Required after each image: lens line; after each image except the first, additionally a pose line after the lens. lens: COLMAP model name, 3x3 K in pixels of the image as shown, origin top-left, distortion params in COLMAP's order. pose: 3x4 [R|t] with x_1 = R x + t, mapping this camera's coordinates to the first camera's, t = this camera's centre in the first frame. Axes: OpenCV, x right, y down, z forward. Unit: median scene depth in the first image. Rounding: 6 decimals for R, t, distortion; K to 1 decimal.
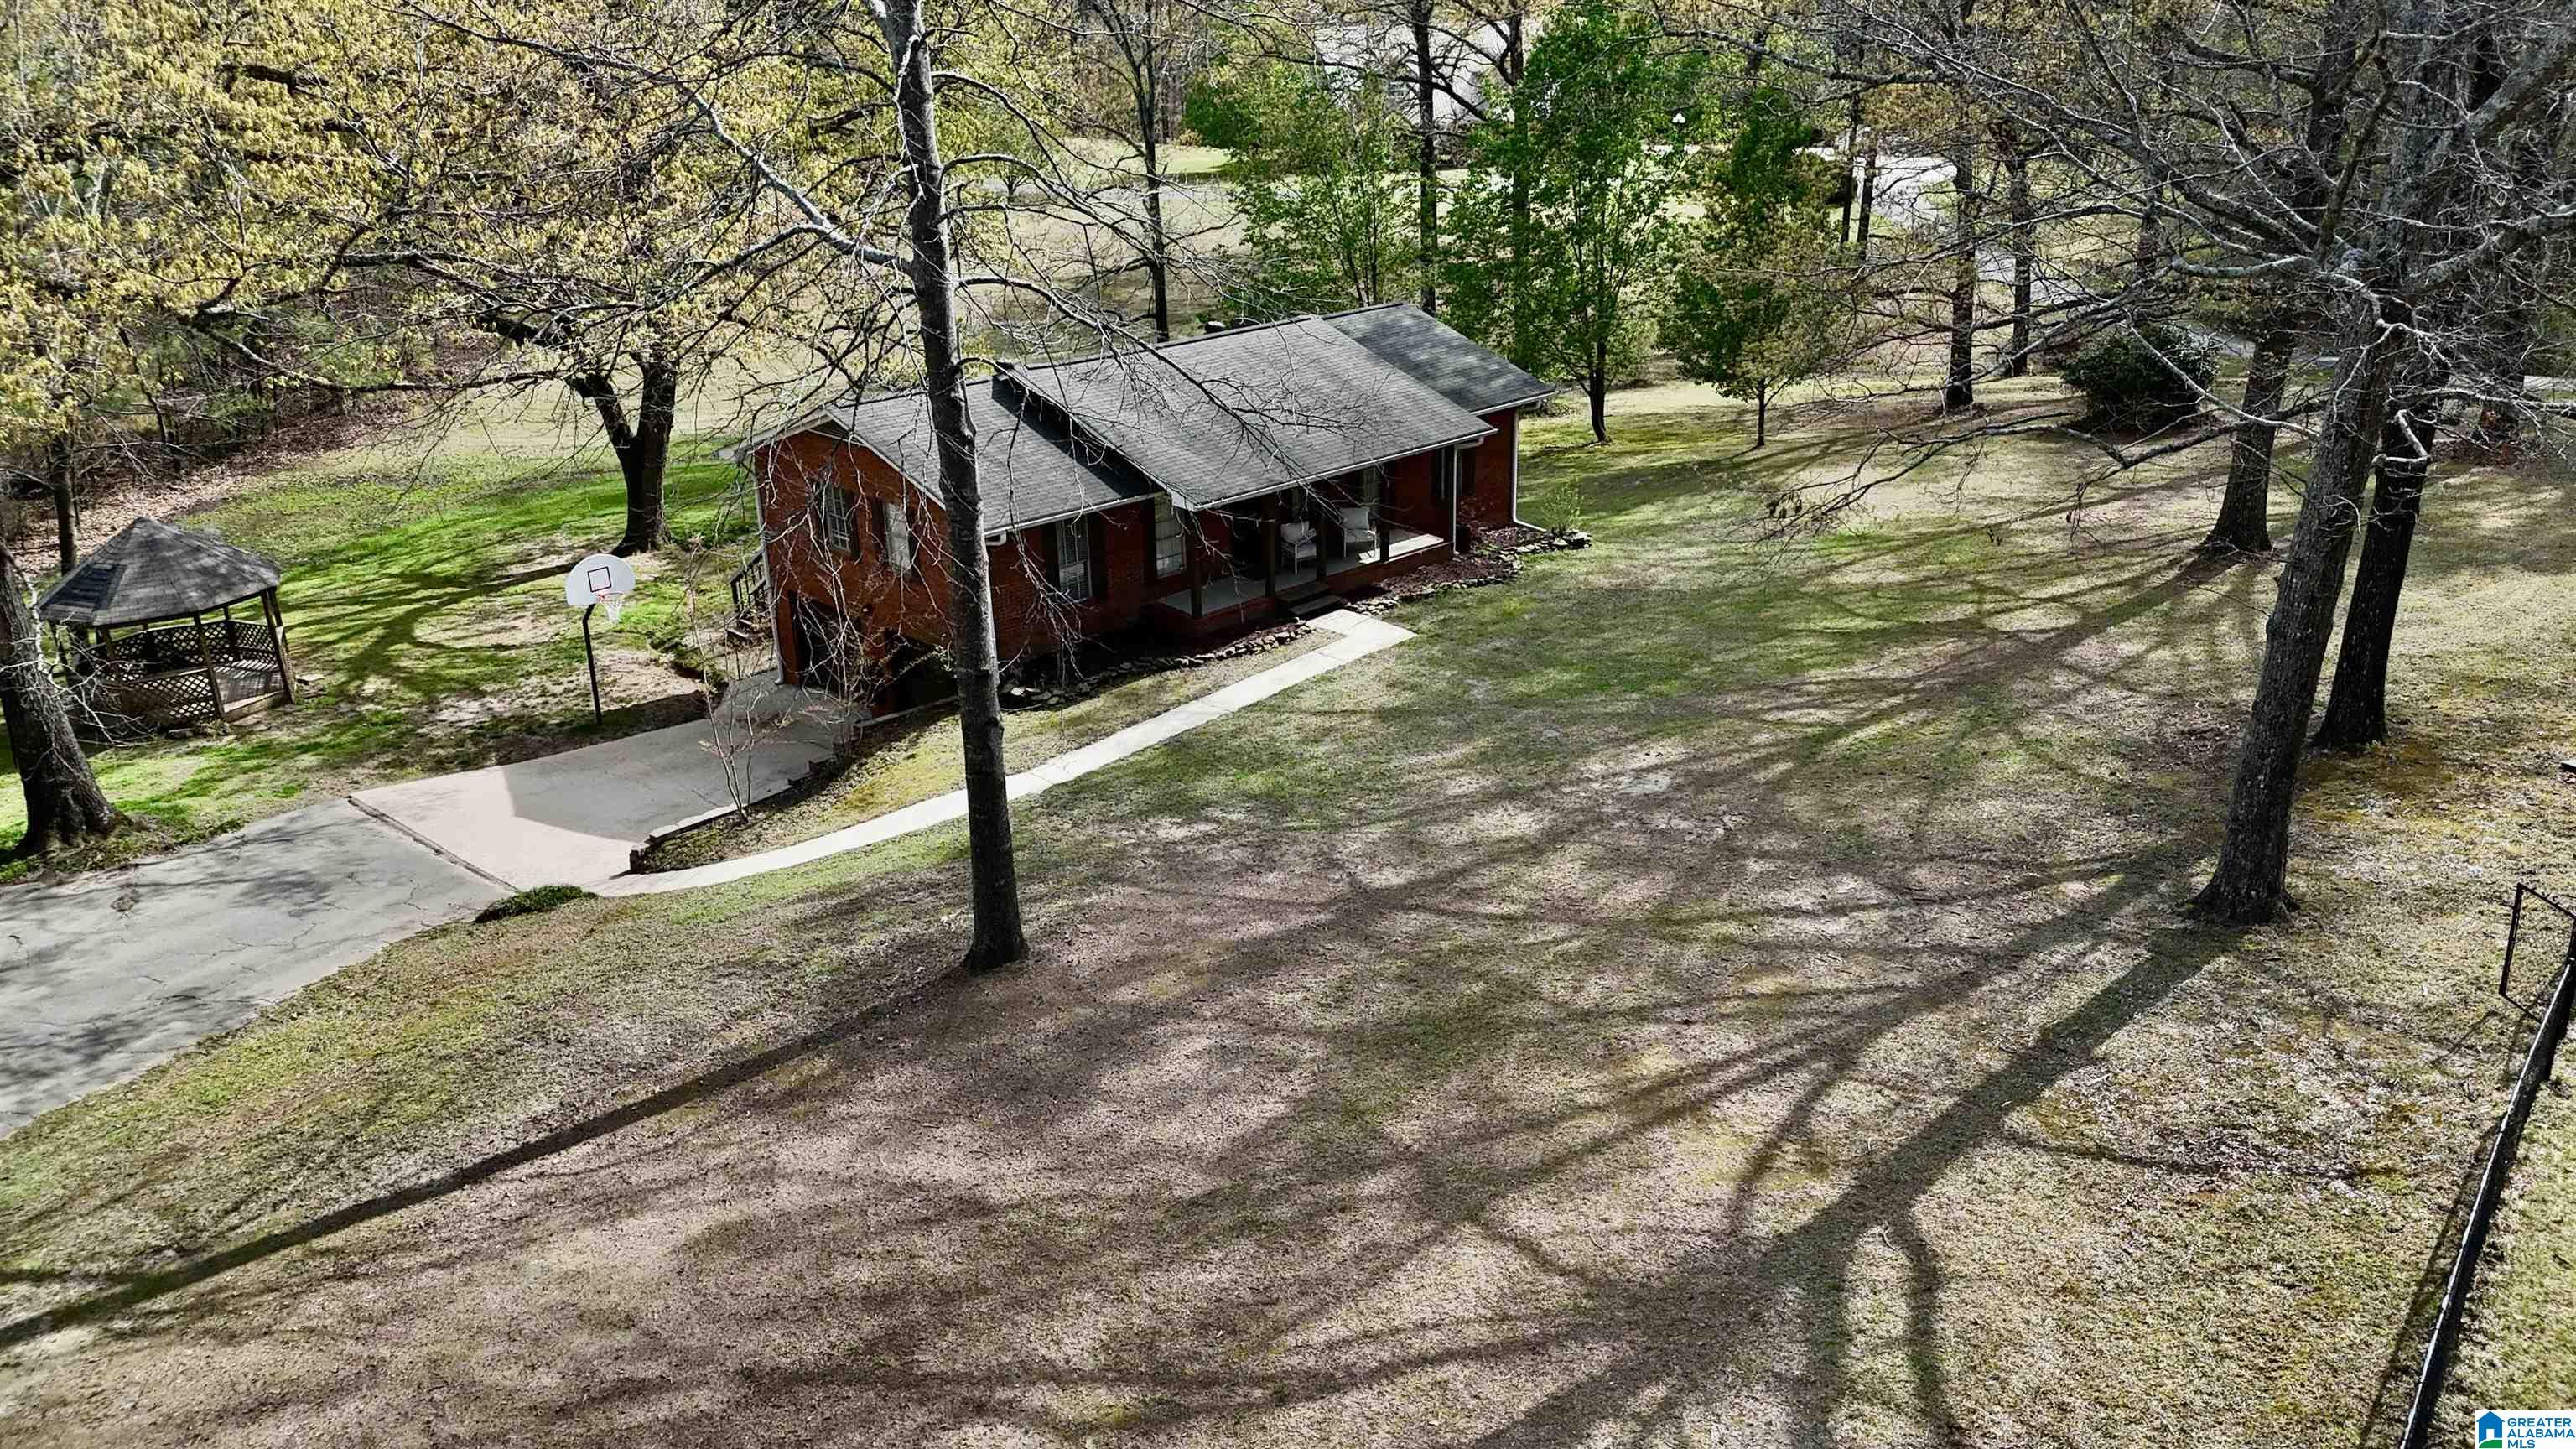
lens RADIAL K [[1909.5, 0, 1288.0], [0, 1909.5, 724.5], [0, 0, 1]] dist [0.055518, -0.029474]
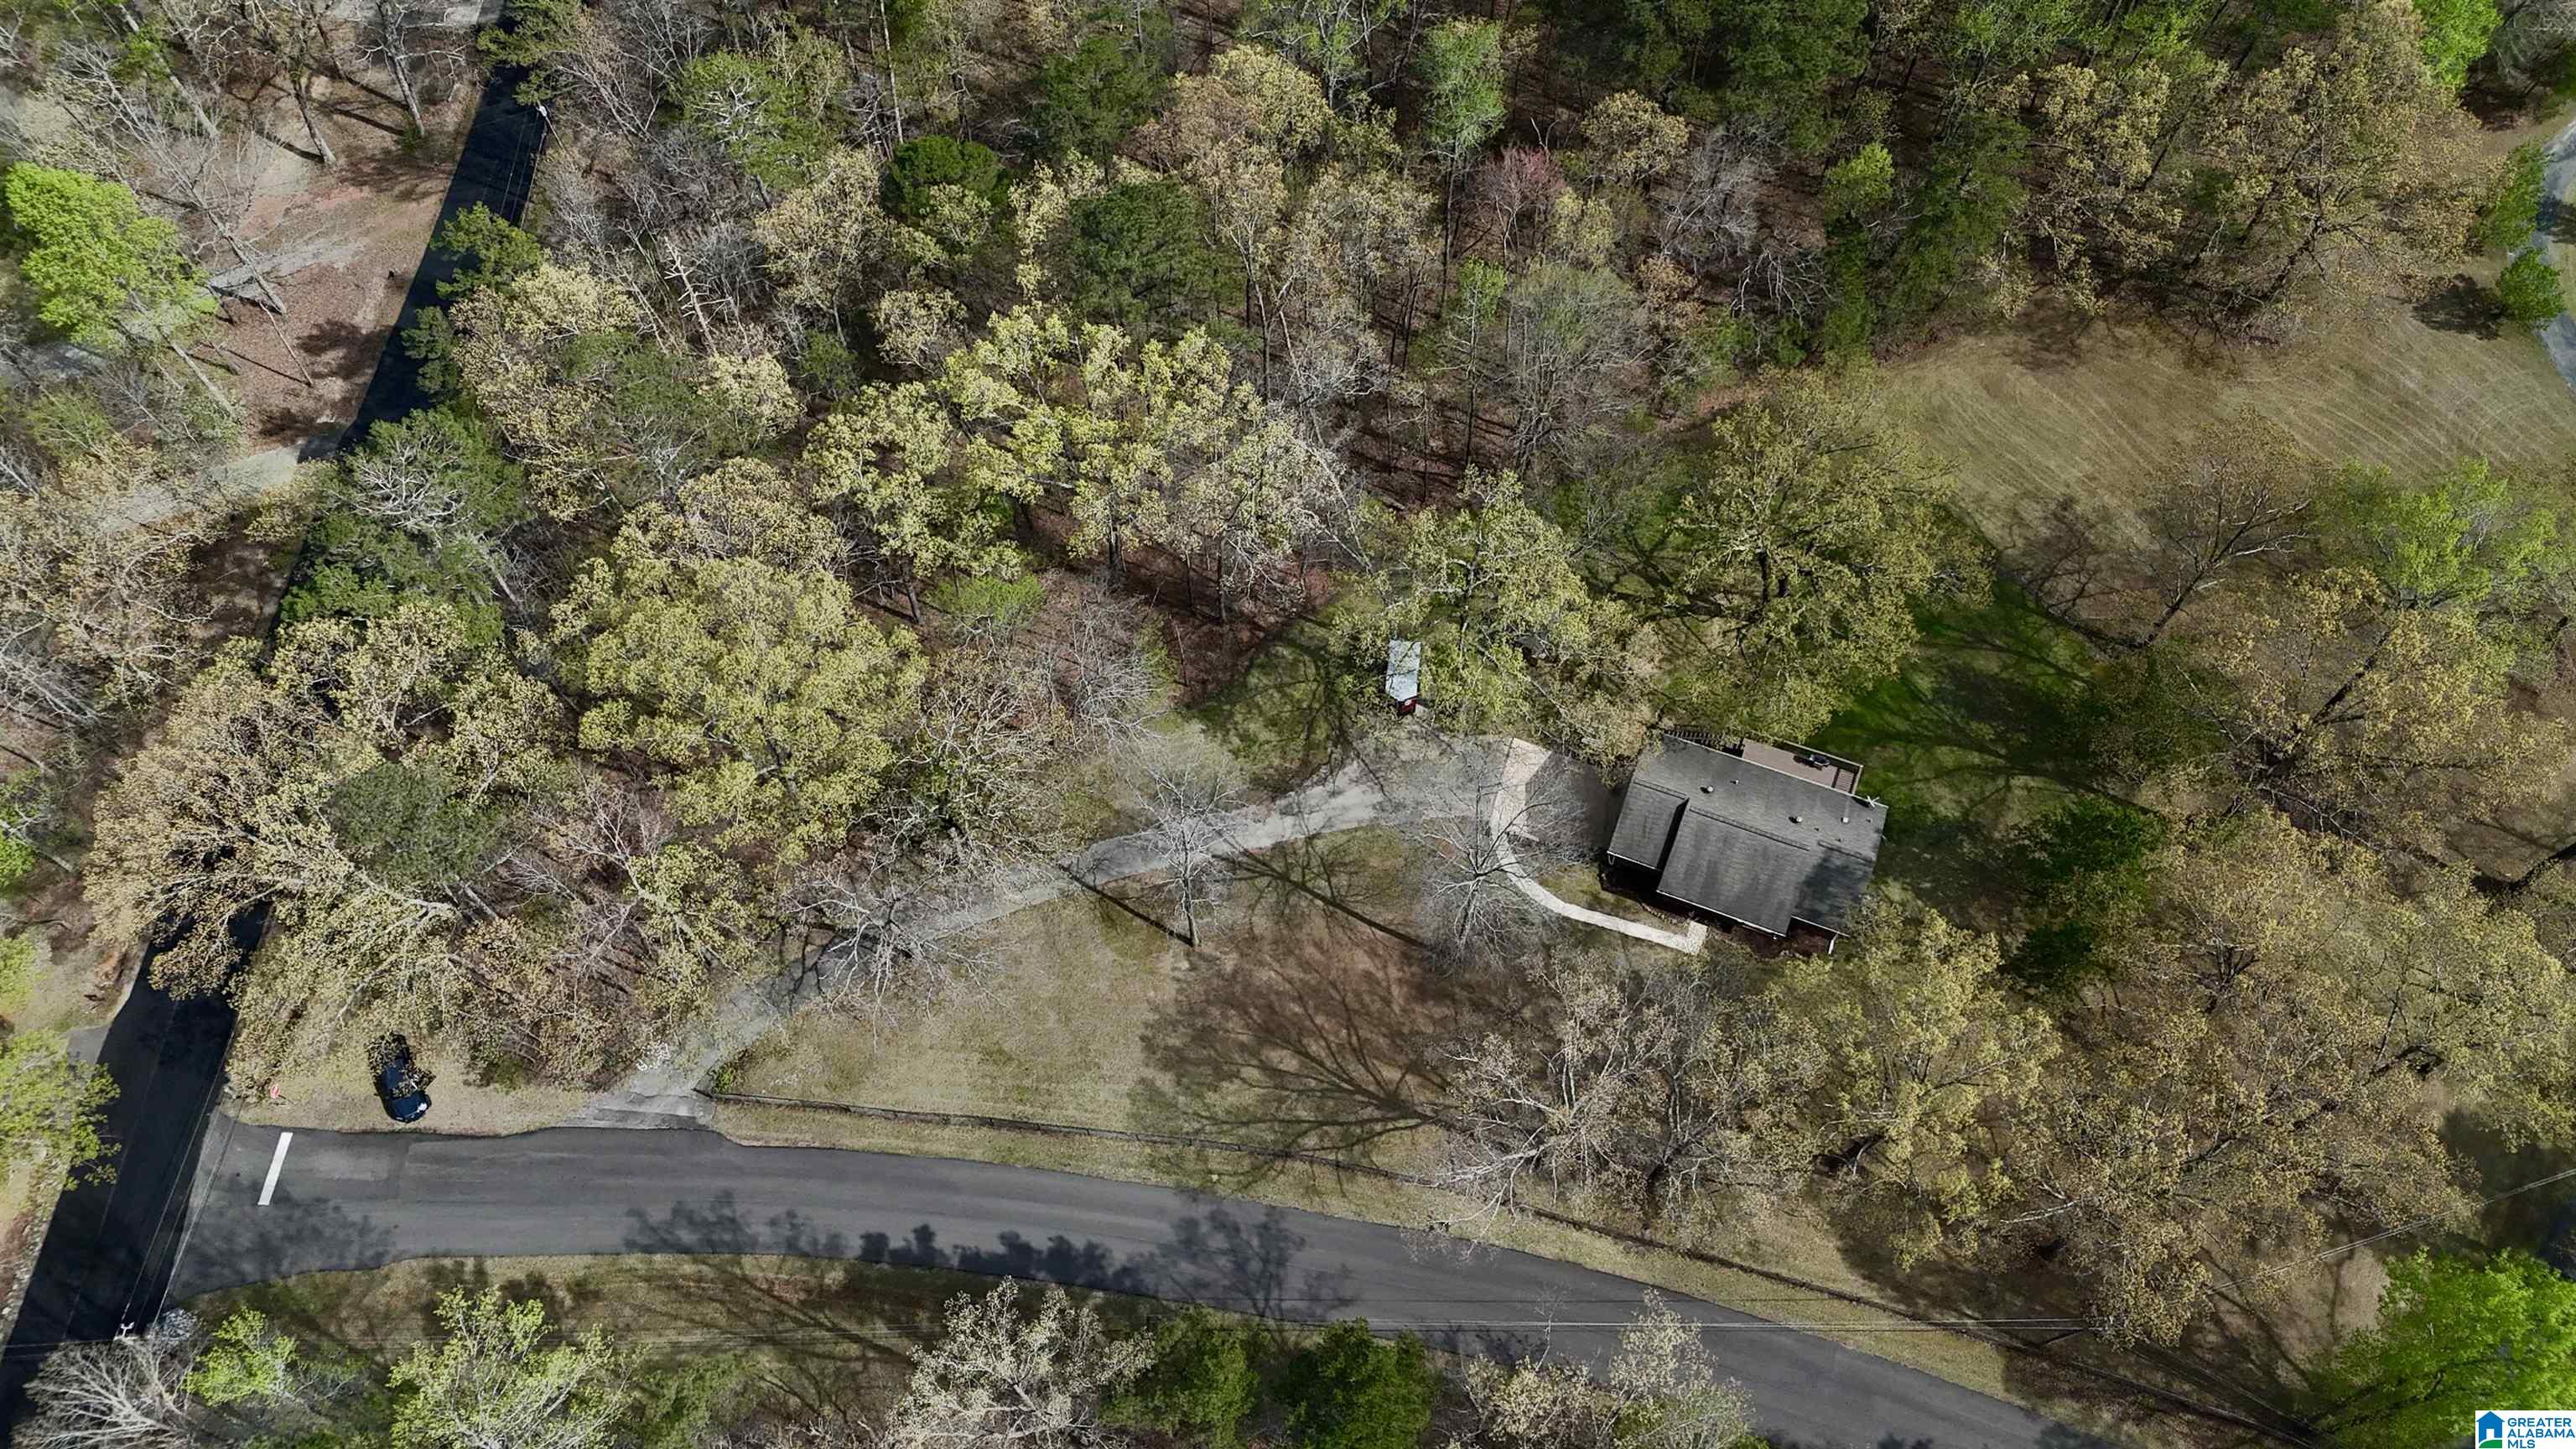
lens RADIAL K [[1909.5, 0, 1288.0], [0, 1909.5, 724.5], [0, 0, 1]] dist [0.055518, -0.029474]
pose [[0.415643, 0.812176, -0.409402, 1.522455], [-0.308640, 0.549365, 0.776492, -4.961252], [0.855560, -0.196386, 0.479010, -2.139585]]
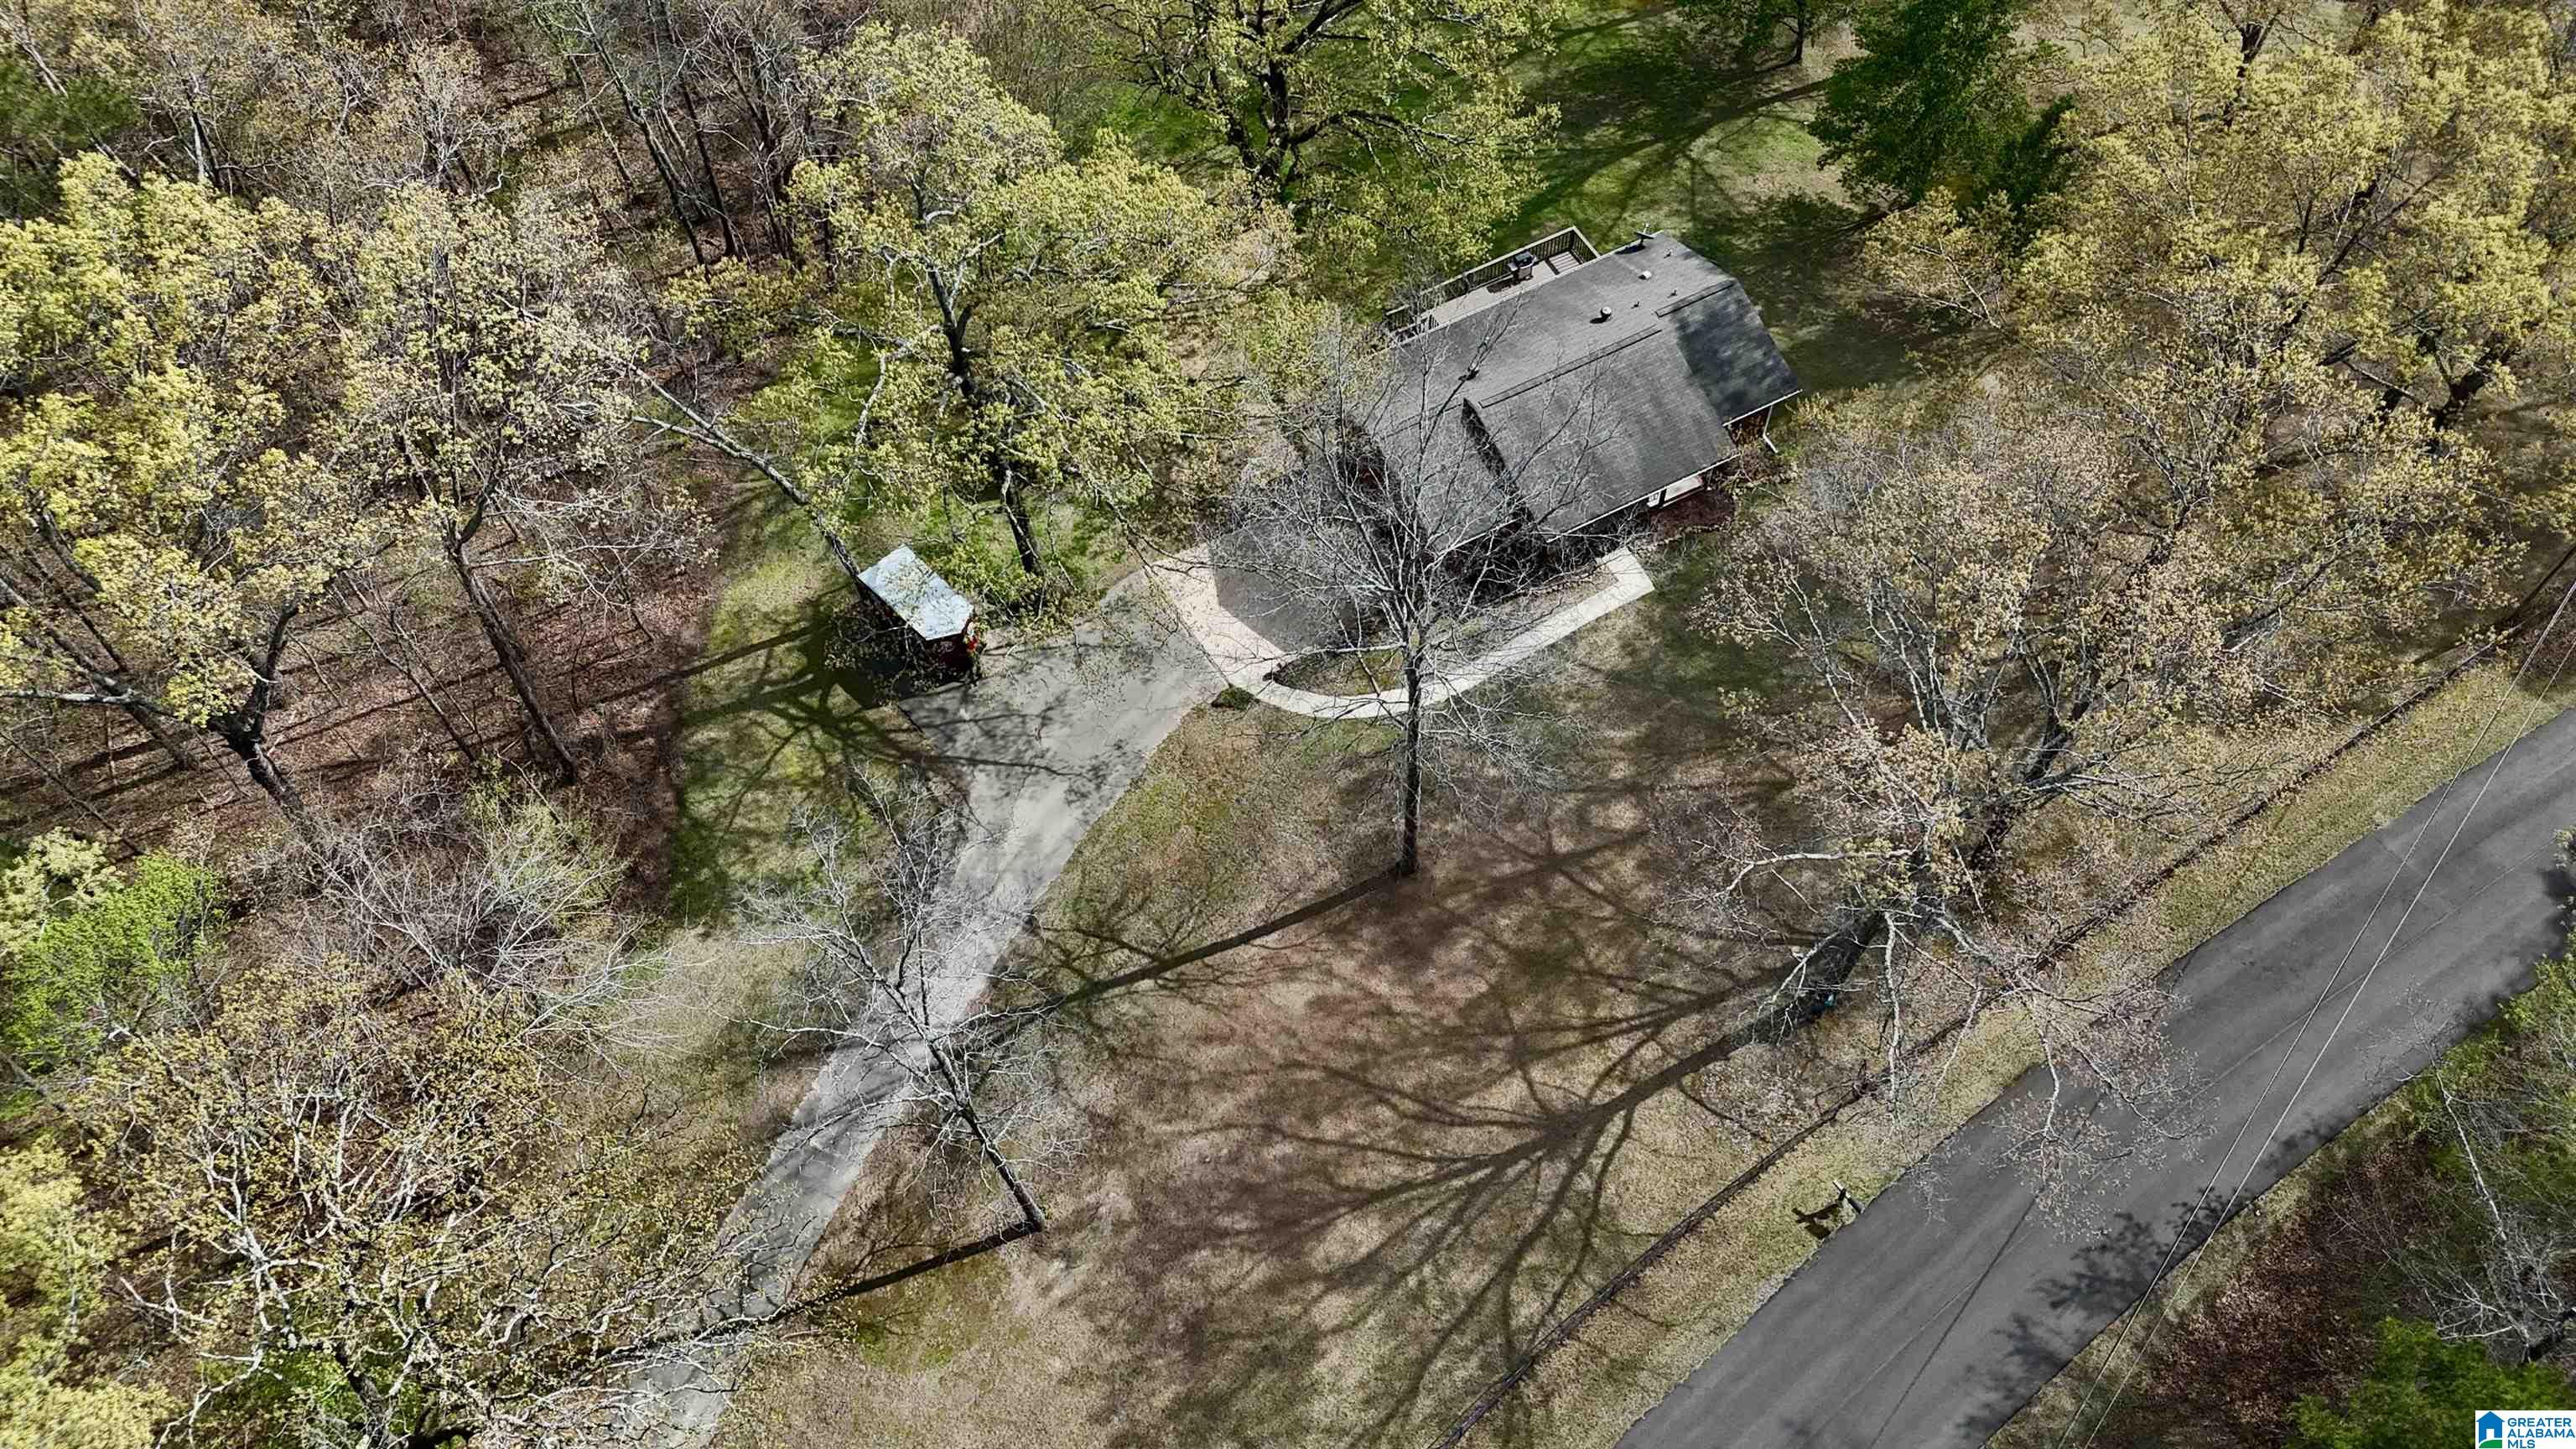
lens RADIAL K [[1909.5, 0, 1288.0], [0, 1909.5, 724.5], [0, 0, 1]] dist [0.055518, -0.029474]
pose [[0.962516, 0.232181, -0.140197, 0.024292], [-0.097601, 0.778777, 0.619661, -2.090200], [0.253056, -0.582750, 0.772246, -1.297503]]
